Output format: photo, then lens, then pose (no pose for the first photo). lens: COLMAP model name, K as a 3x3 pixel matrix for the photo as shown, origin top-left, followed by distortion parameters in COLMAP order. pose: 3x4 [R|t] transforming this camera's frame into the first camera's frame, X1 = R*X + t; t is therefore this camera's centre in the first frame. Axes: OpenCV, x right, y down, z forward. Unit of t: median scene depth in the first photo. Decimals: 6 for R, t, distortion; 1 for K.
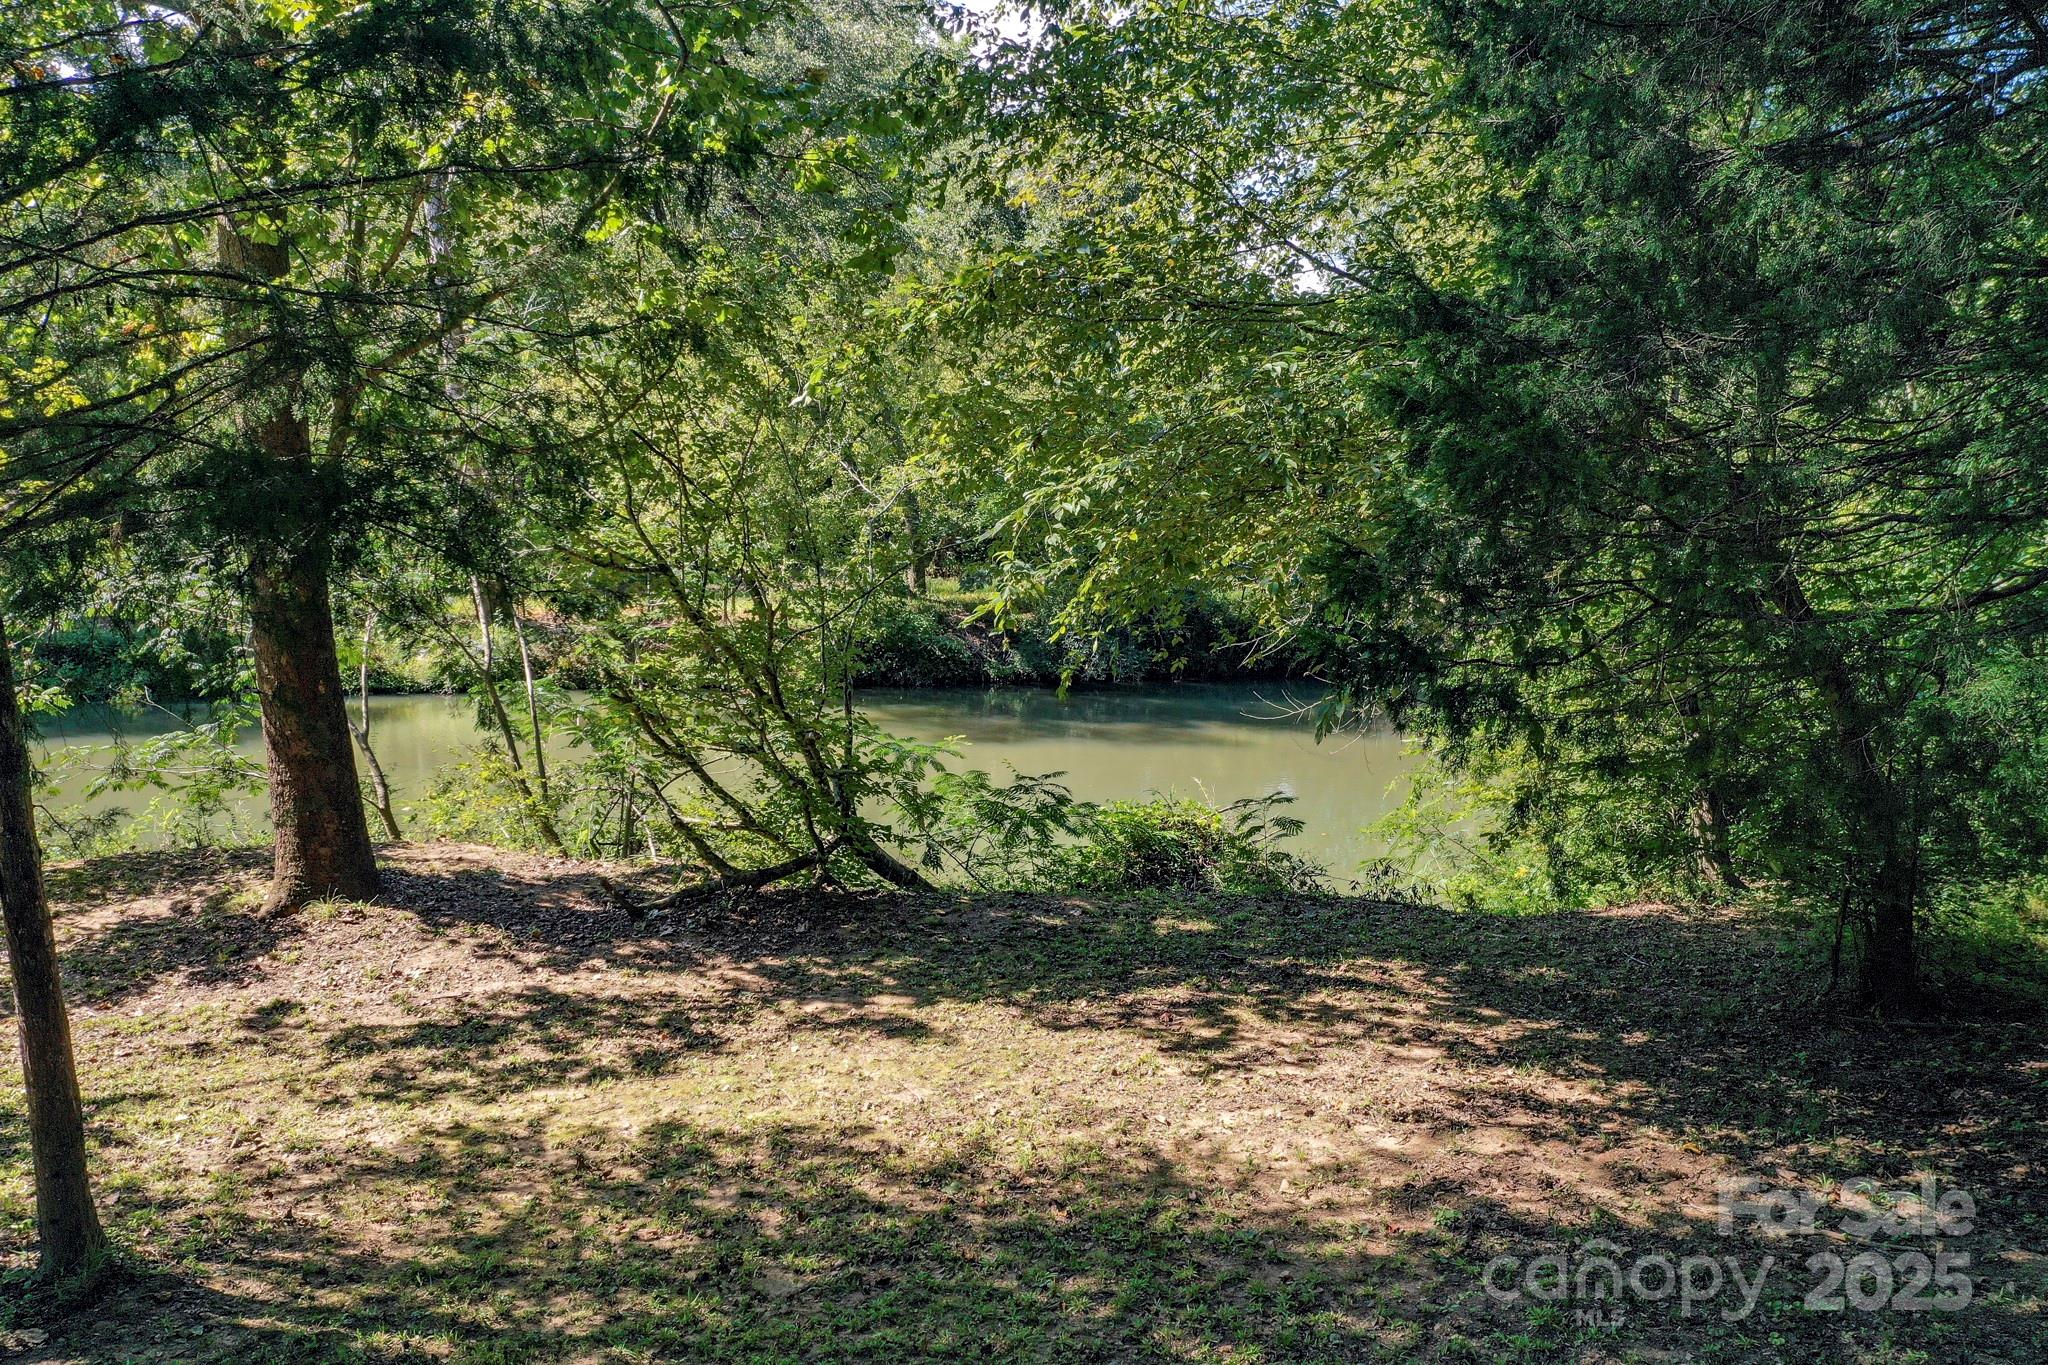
lens RADIAL K [[1650.2, 0, 1015.8], [0, 1650.2, 682.1], [0, 0, 1]] dist [0.025379, 0.004924]
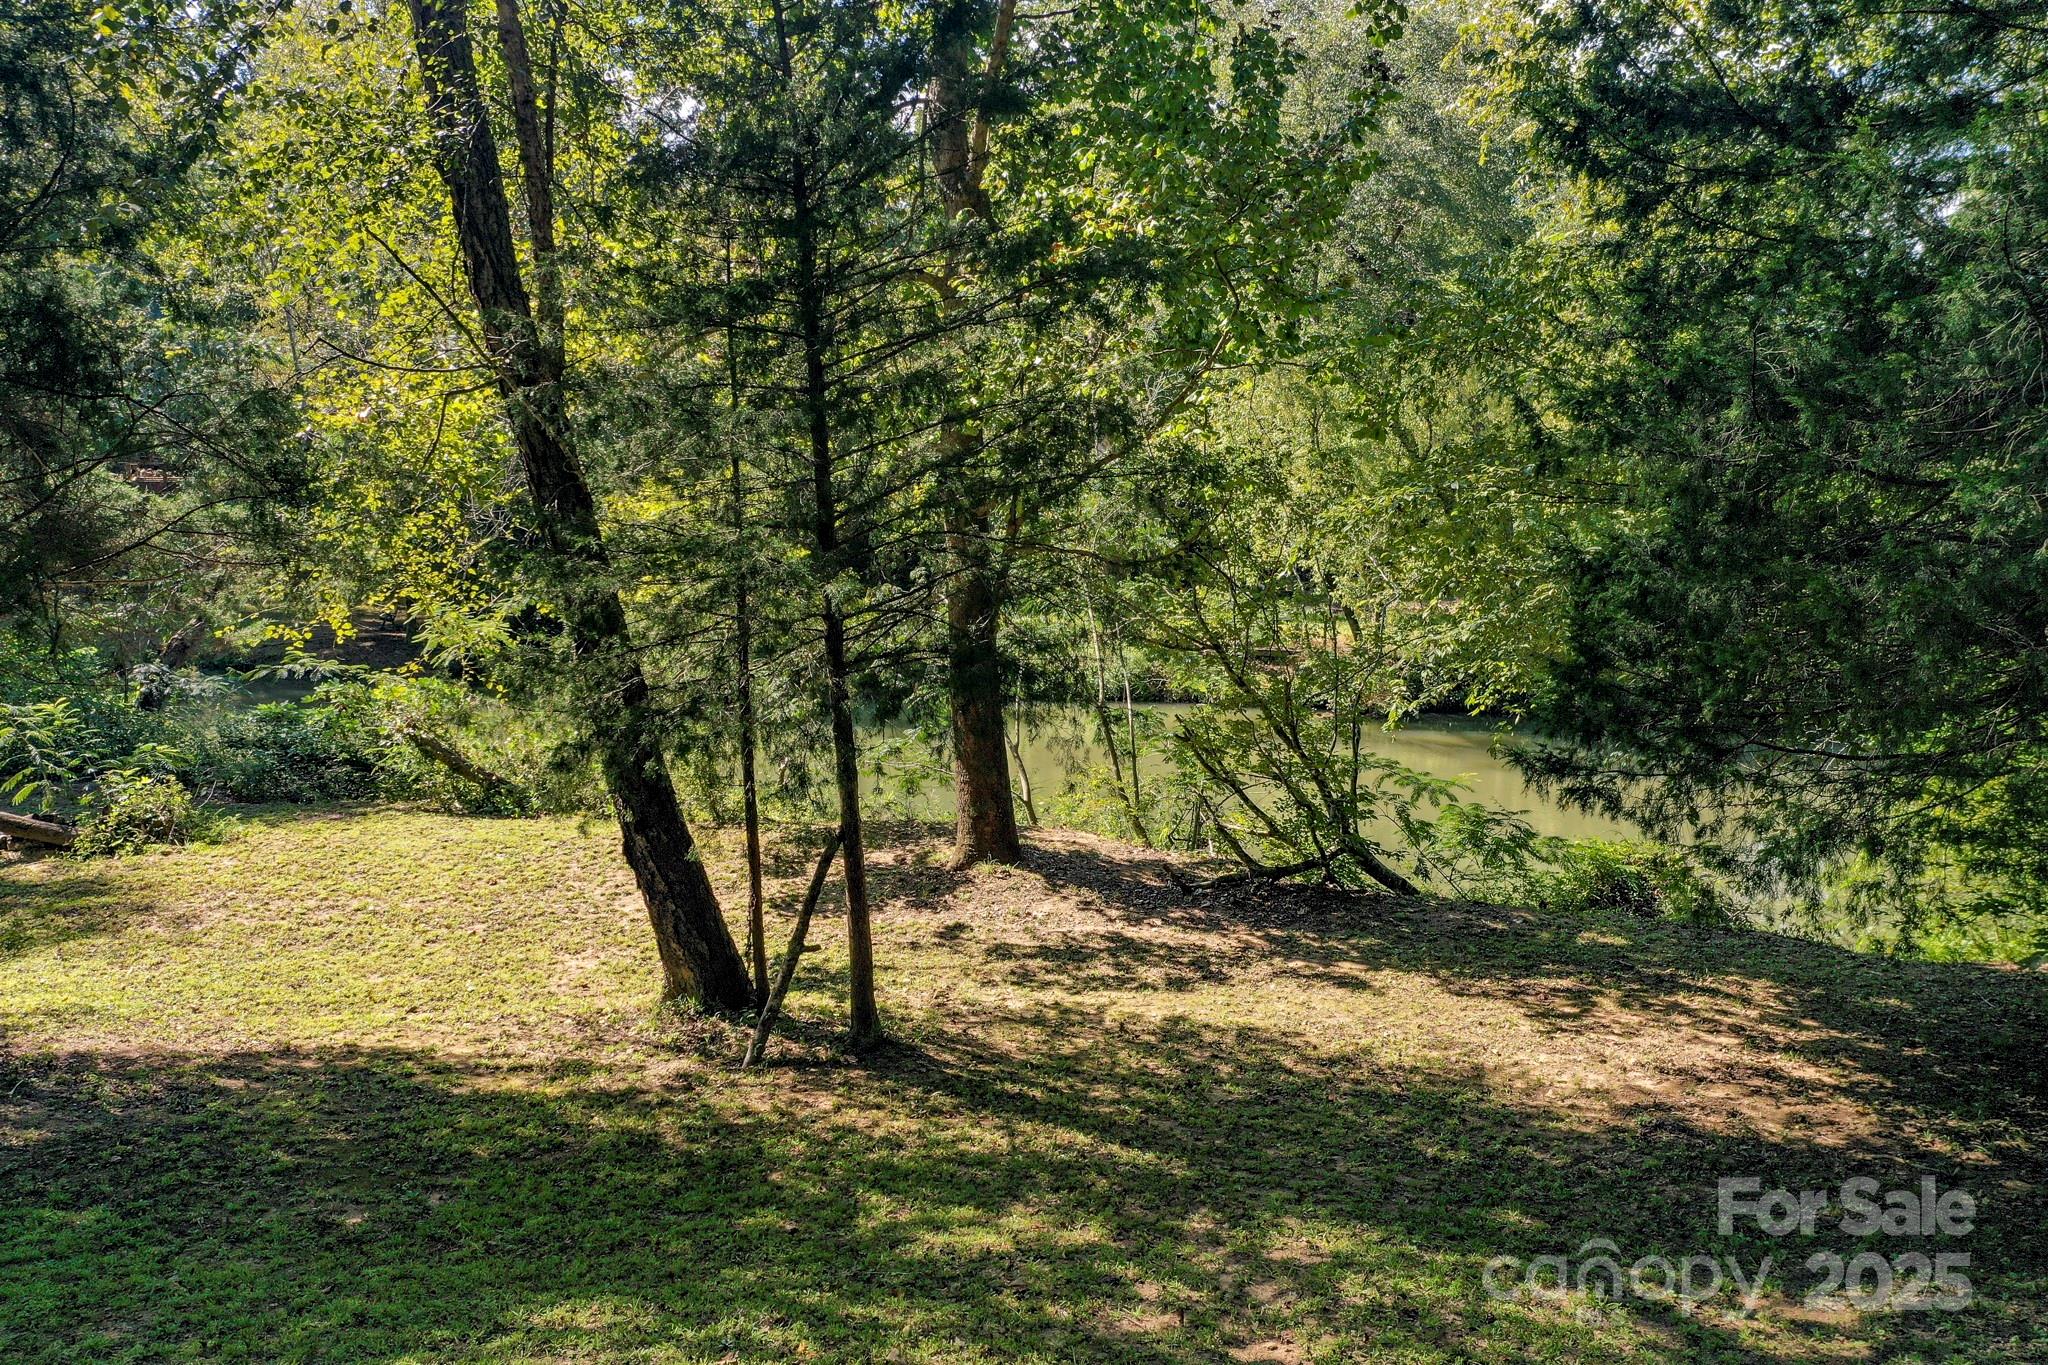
lens RADIAL K [[1660.1, 0, 1022.4], [0, 1660.1, 625.0], [0, 0, 1]] dist [0.023316, 0.002150]
pose [[0.929994, 0.029696, -0.366374, 0.171039], [-0.043035, 0.998673, -0.028291, -0.045217], [0.365047, 0.042077, 0.930038, -0.427773]]
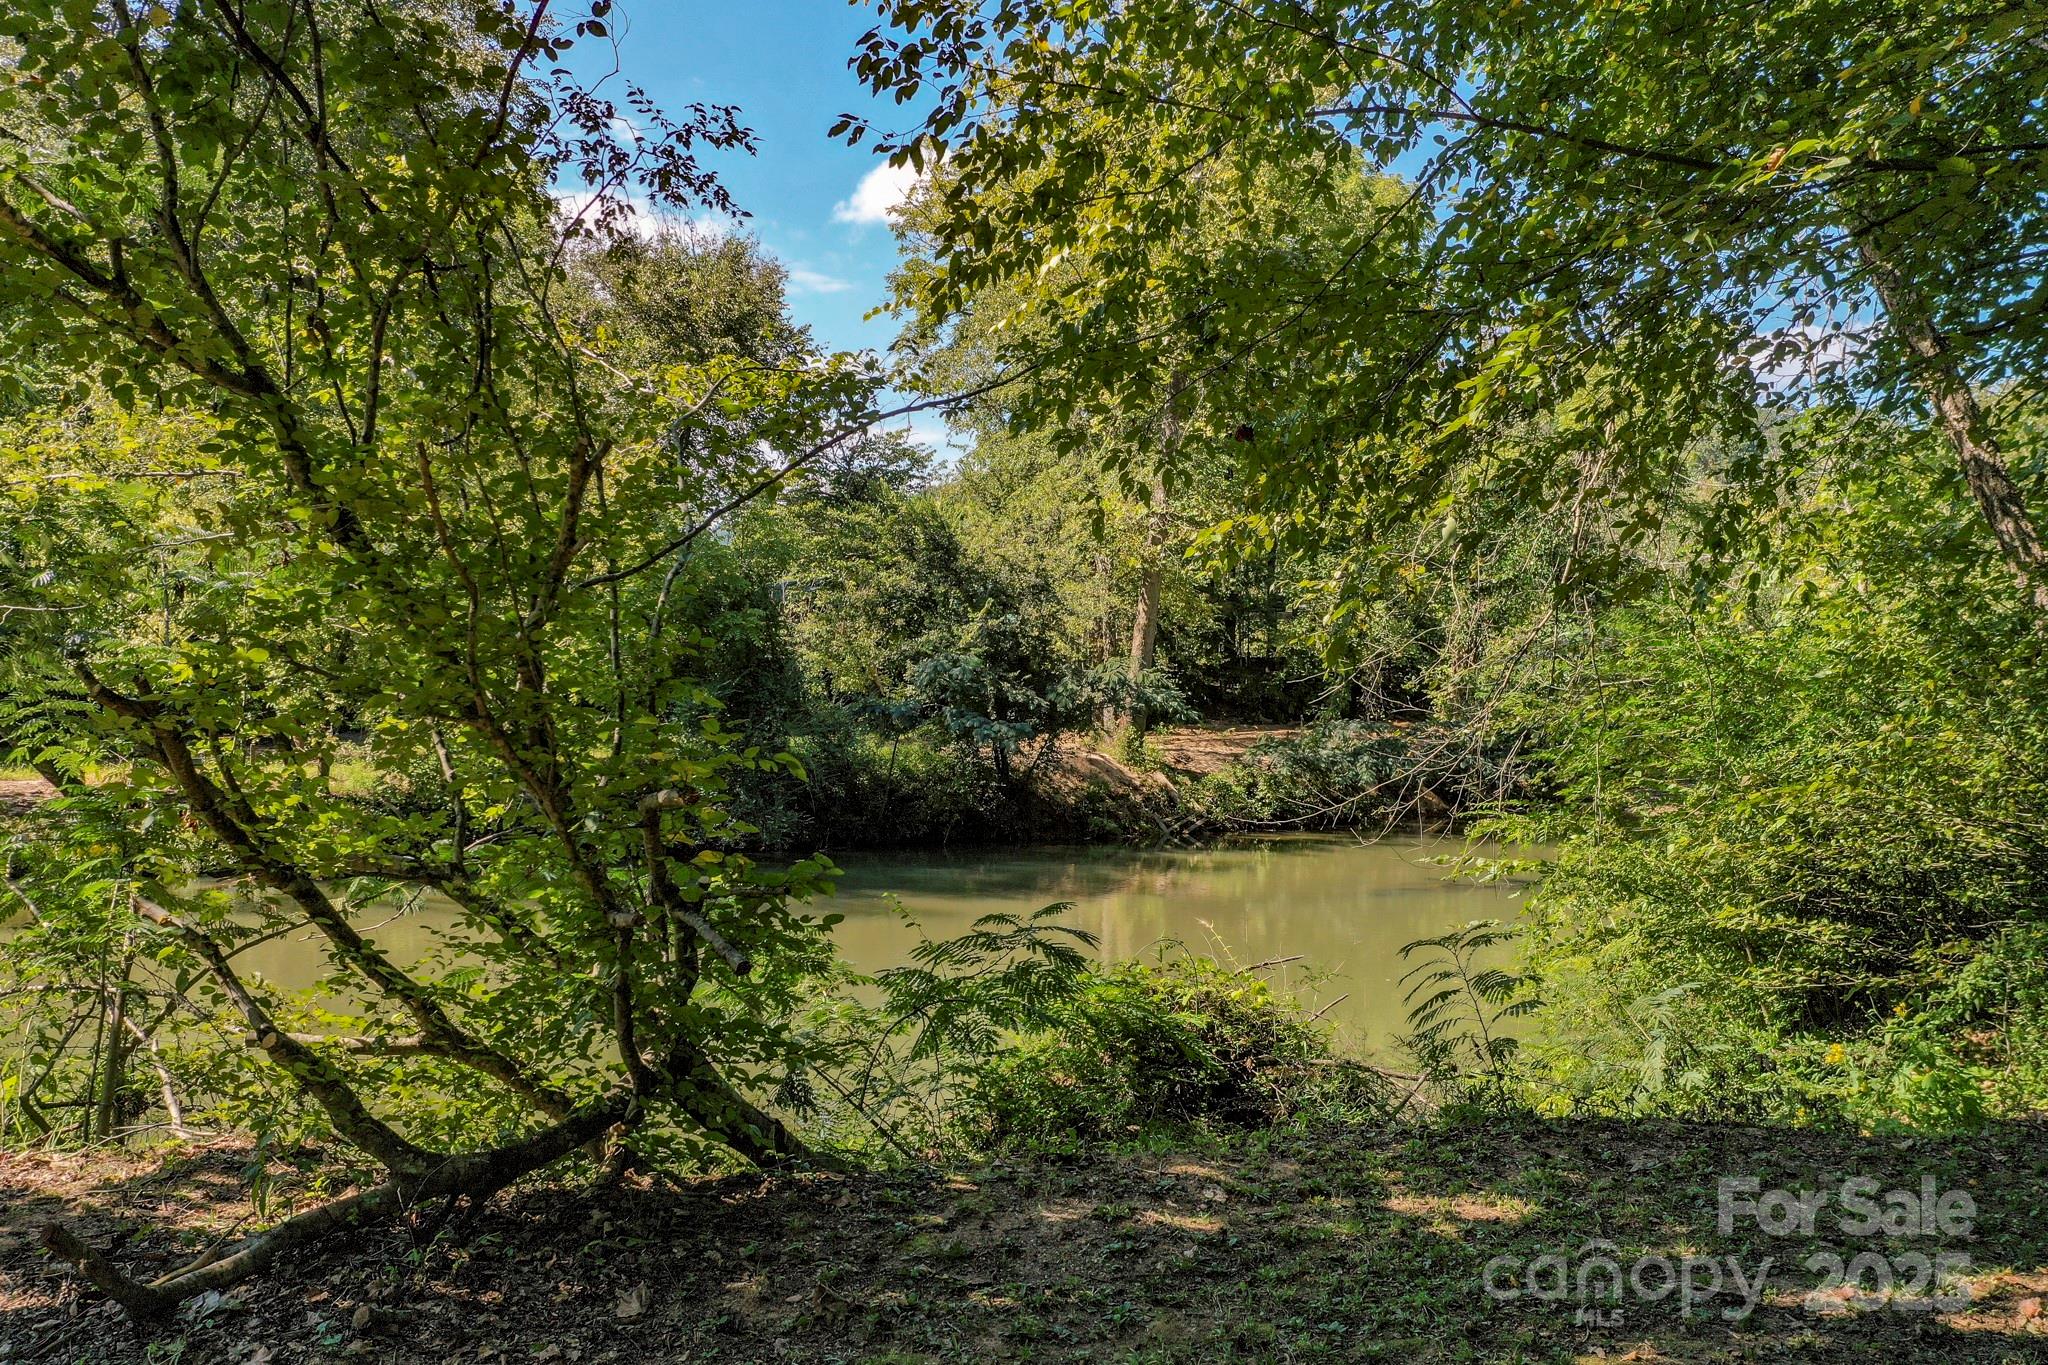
lens RADIAL K [[1650.2, 0, 1015.8], [0, 1650.2, 682.1], [0, 0, 1]] dist [0.025379, 0.004924]
pose [[0.962199, 0.003654, 0.272322, -0.165223], [0.028487, 0.993075, -0.113977, 0.057371], [-0.270853, 0.117426, 0.955432, 0.654851]]
